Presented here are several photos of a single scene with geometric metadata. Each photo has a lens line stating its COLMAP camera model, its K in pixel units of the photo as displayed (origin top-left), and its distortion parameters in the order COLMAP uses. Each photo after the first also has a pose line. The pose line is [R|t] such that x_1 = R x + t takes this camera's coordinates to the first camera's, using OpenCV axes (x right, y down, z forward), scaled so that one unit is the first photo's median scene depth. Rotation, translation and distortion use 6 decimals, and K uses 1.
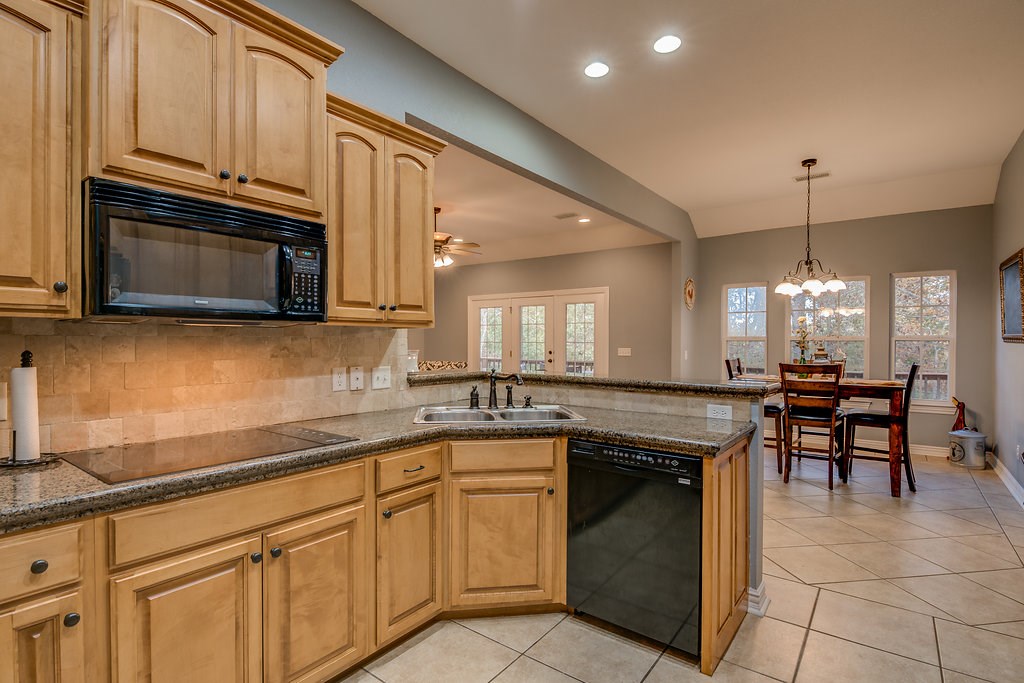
lens RADIAL K [[501.8, 0, 513.3], [0, 501.8, 343.4], [0, 0, 1]] dist [-0.005814, -0.005917]
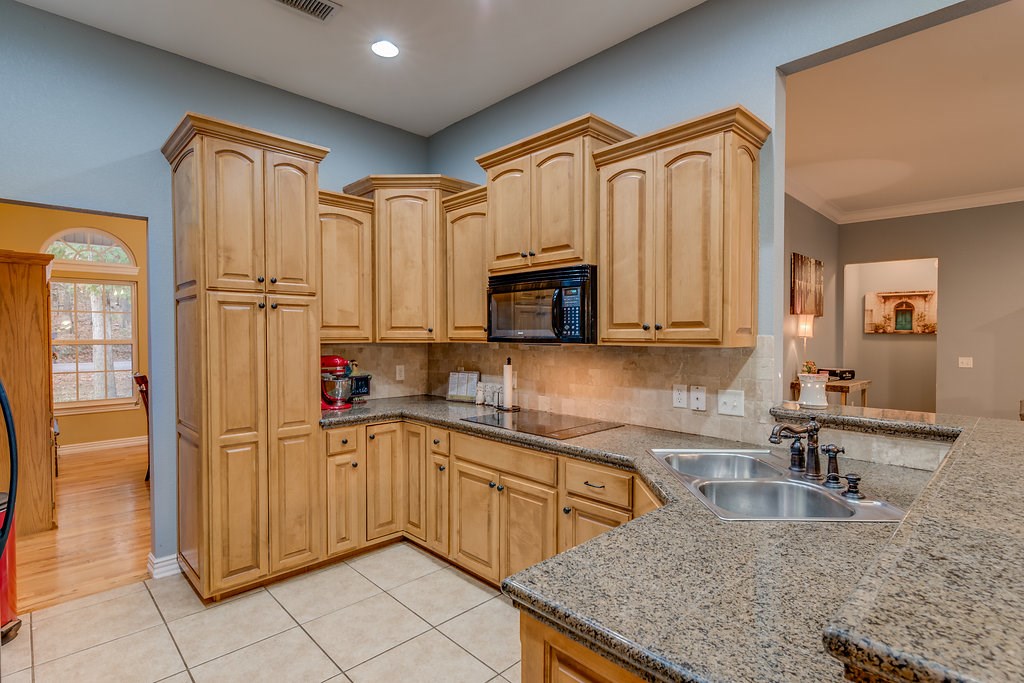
lens RADIAL K [[501.8, 0, 514.9], [0, 501.8, 343.7], [0, 0, 1]] dist [-0.005814, -0.005917]
pose [[-0.157522, 0.017725, -0.987356, 0.836059], [-0.005763, 0.999805, 0.018868, -0.061338], [0.987499, 0.008662, -0.157389, 0.976342]]
